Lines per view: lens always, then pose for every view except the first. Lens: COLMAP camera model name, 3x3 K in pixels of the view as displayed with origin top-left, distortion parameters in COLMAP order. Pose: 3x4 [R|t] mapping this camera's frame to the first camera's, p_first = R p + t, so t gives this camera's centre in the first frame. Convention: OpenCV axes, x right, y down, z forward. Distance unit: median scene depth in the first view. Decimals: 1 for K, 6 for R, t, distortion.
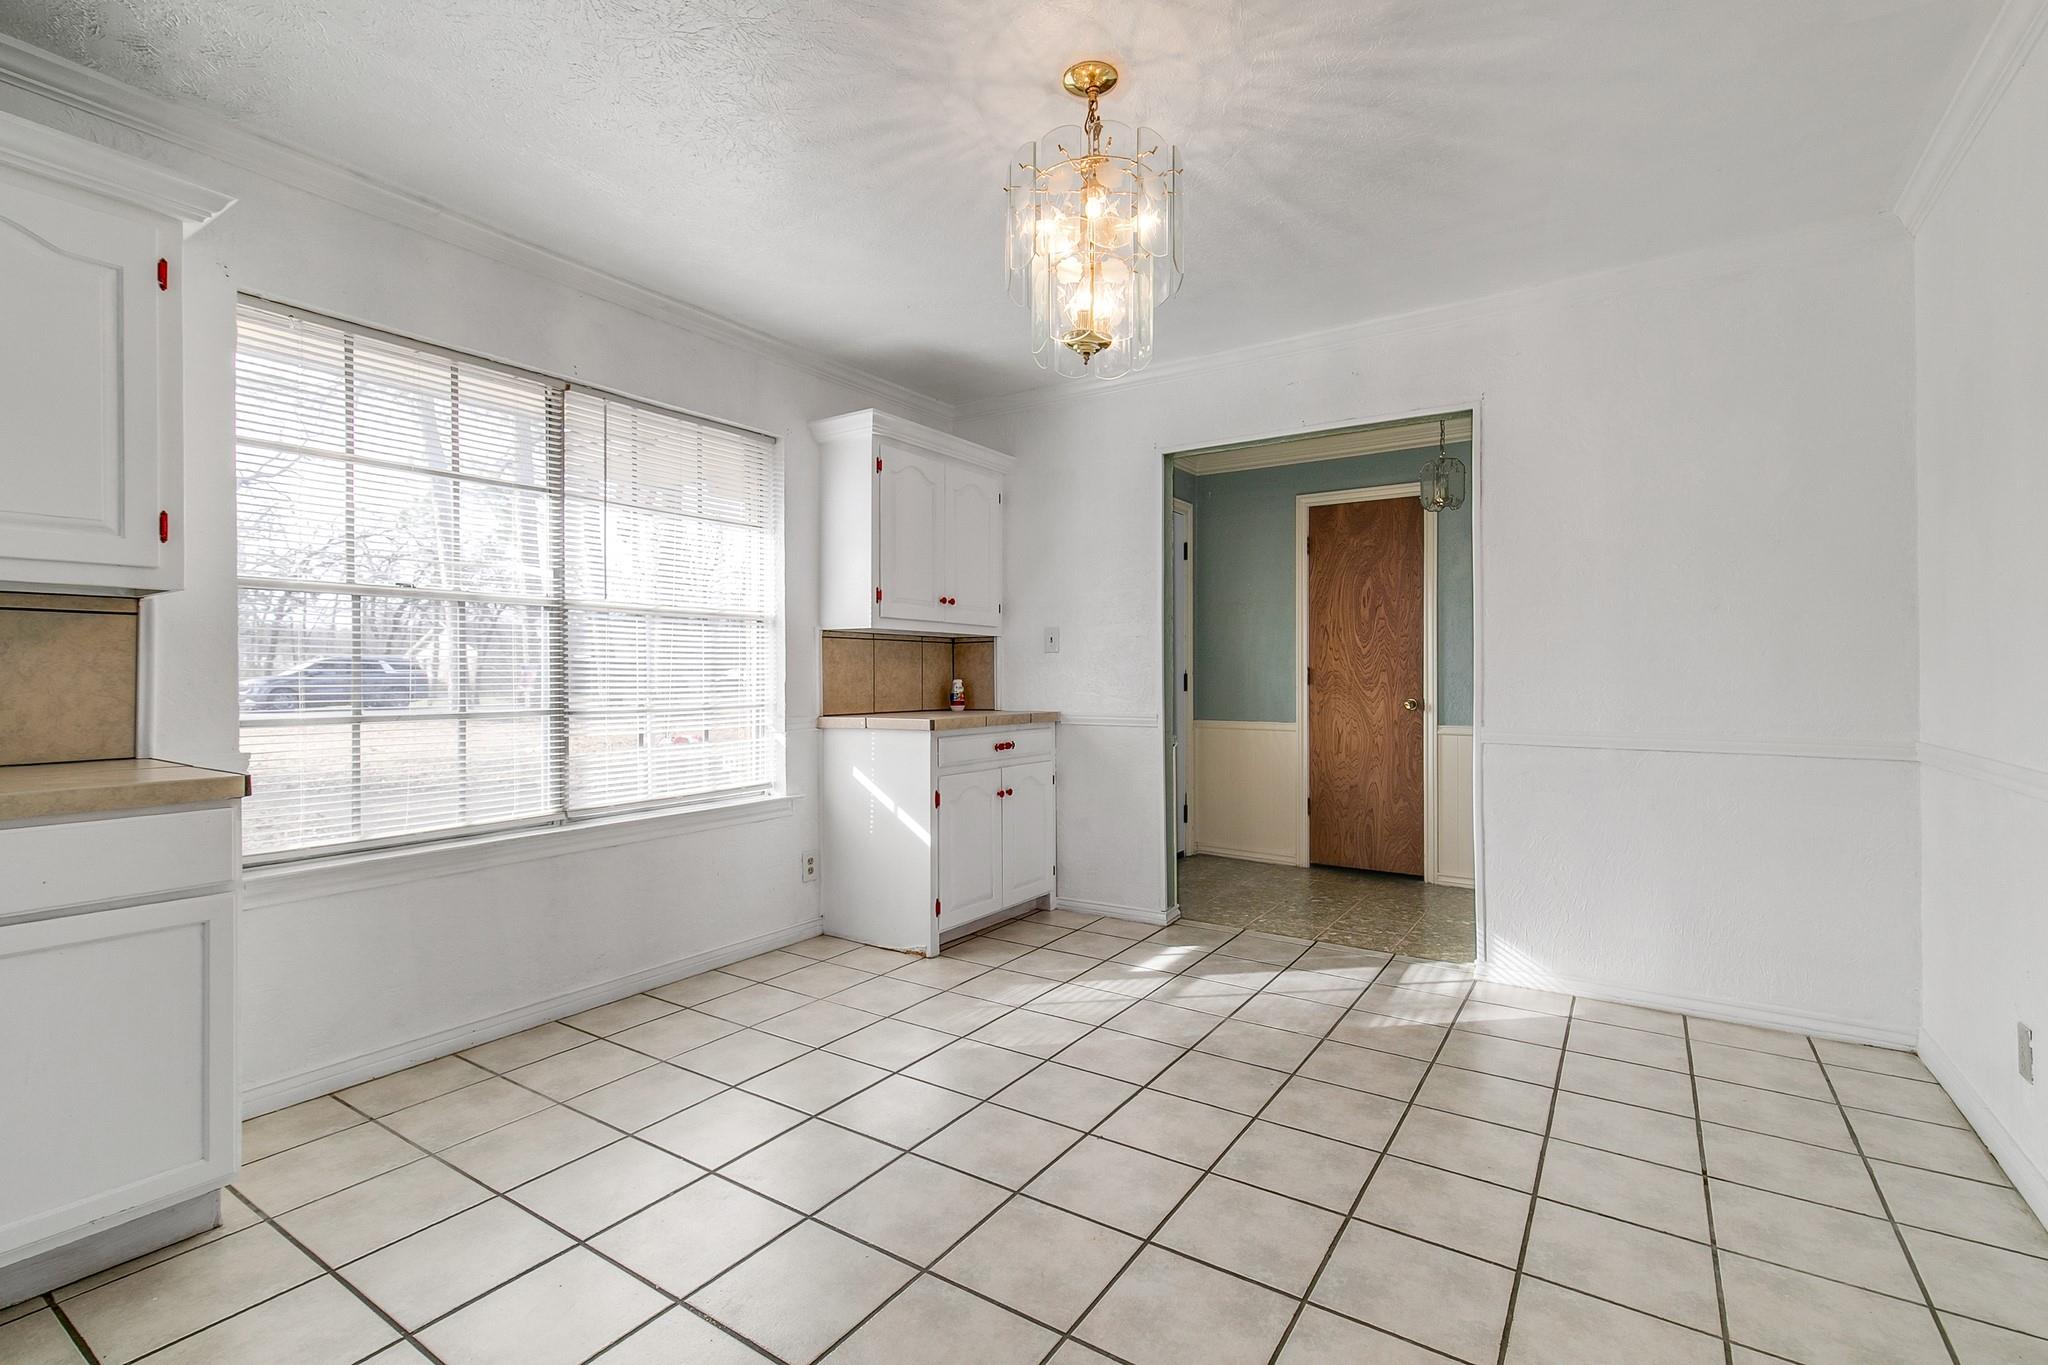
lens RADIAL K [[933.2, 0, 1008.8], [0, 933.2, 676.1], [0, 0, 1]] dist [0.000511, -0.000198]
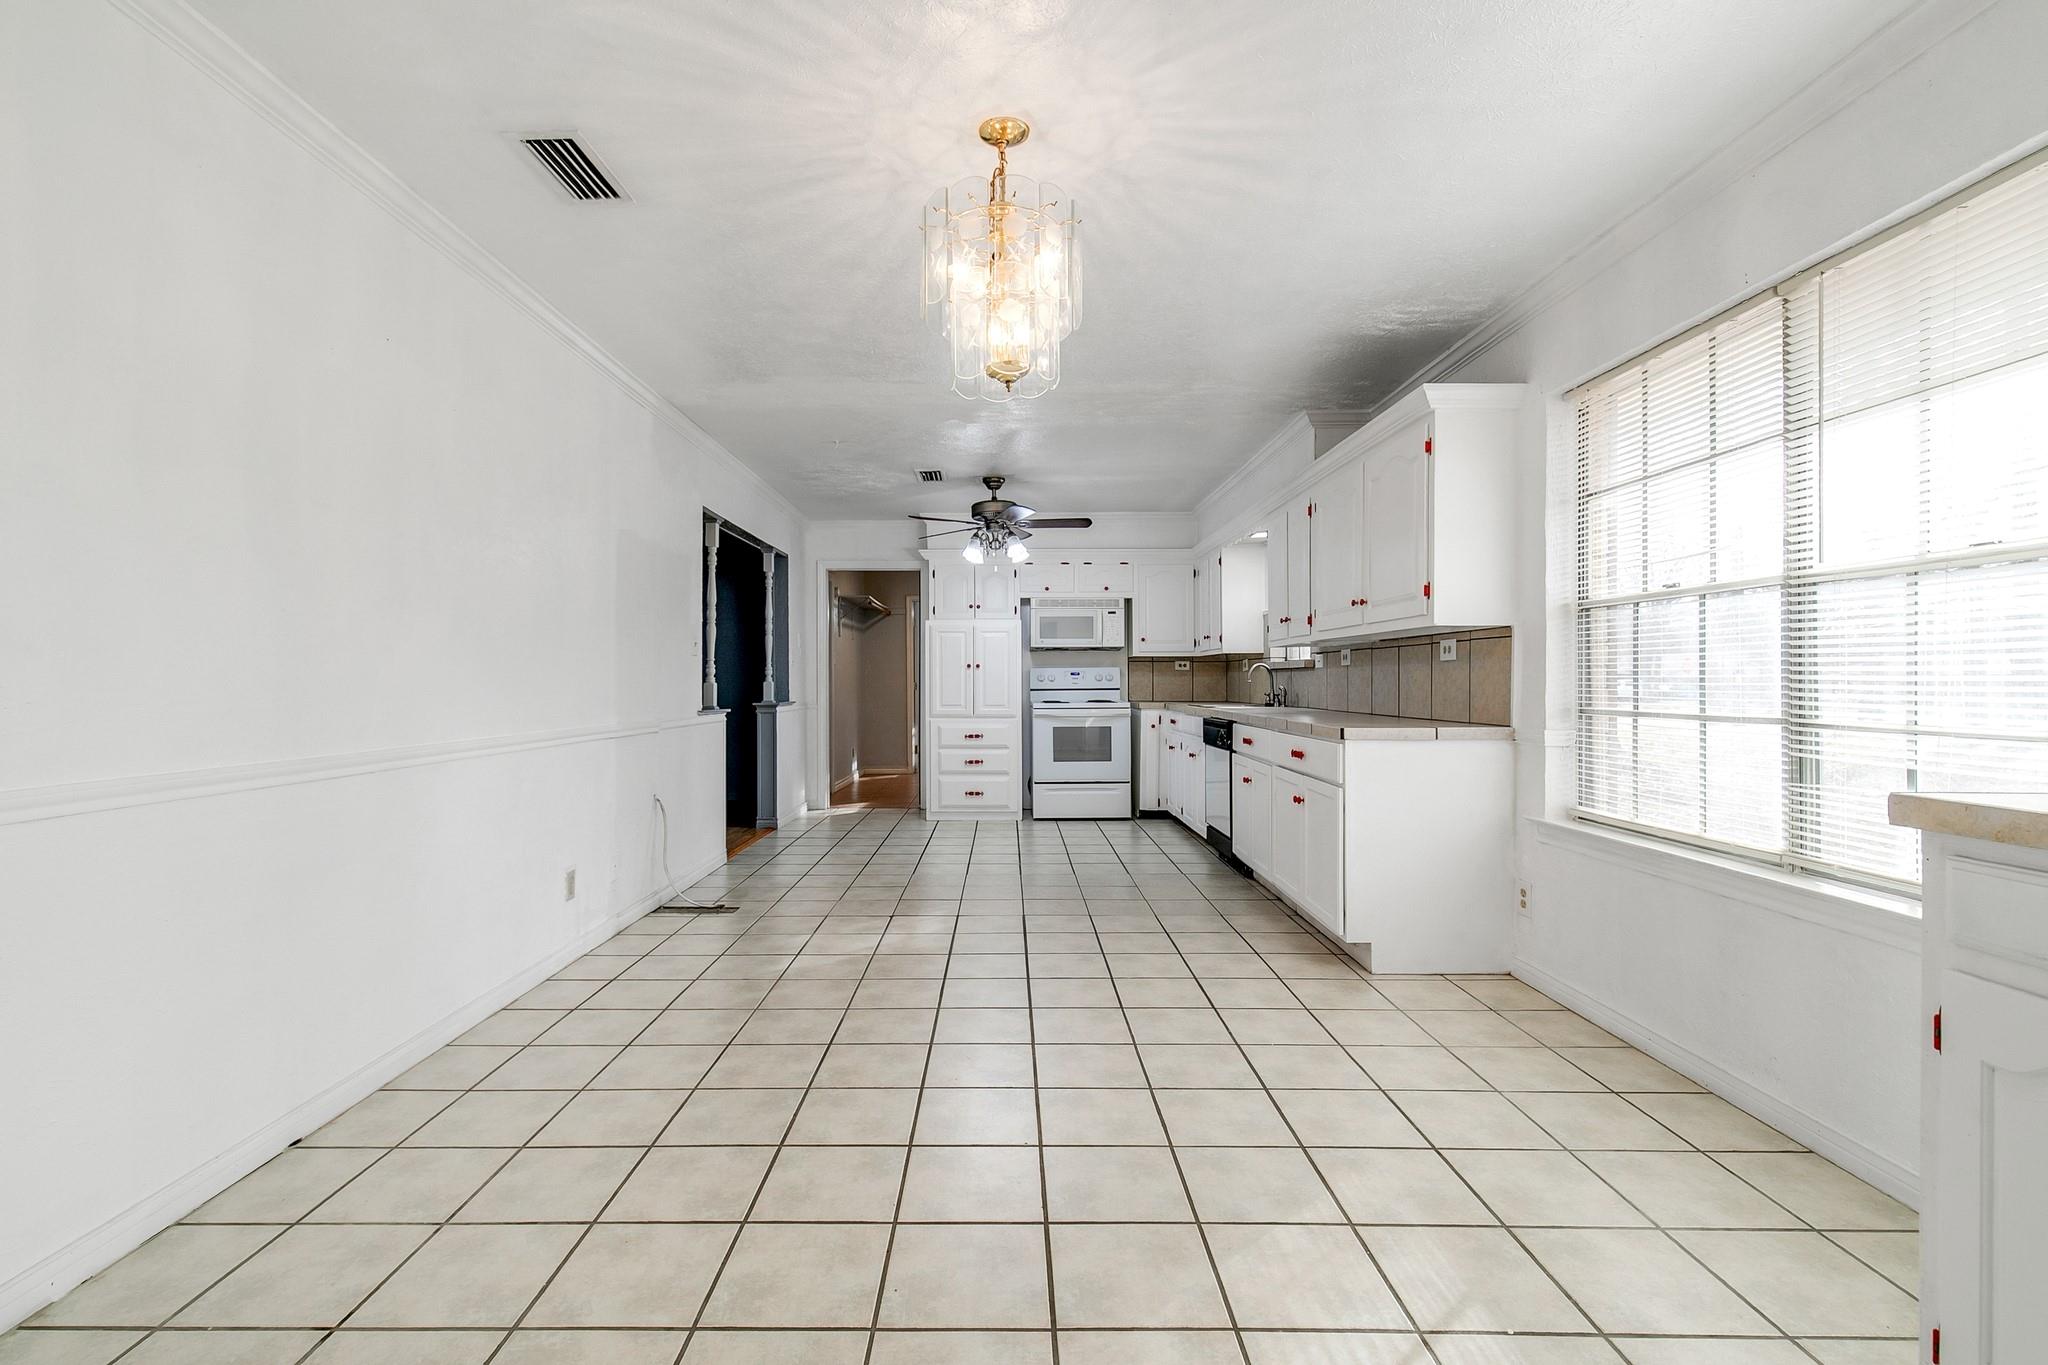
lens RADIAL K [[933.2, 0, 1006.8], [0, 933.2, 683.2], [0, 0, 1]] dist [0.000511, -0.000198]
pose [[-0.826979, 0.005343, -0.562208, 0.544809], [0.003481, 0.999984, 0.004382, 0.002468], [0.562223, 0.001667, -0.826984, 1.475973]]
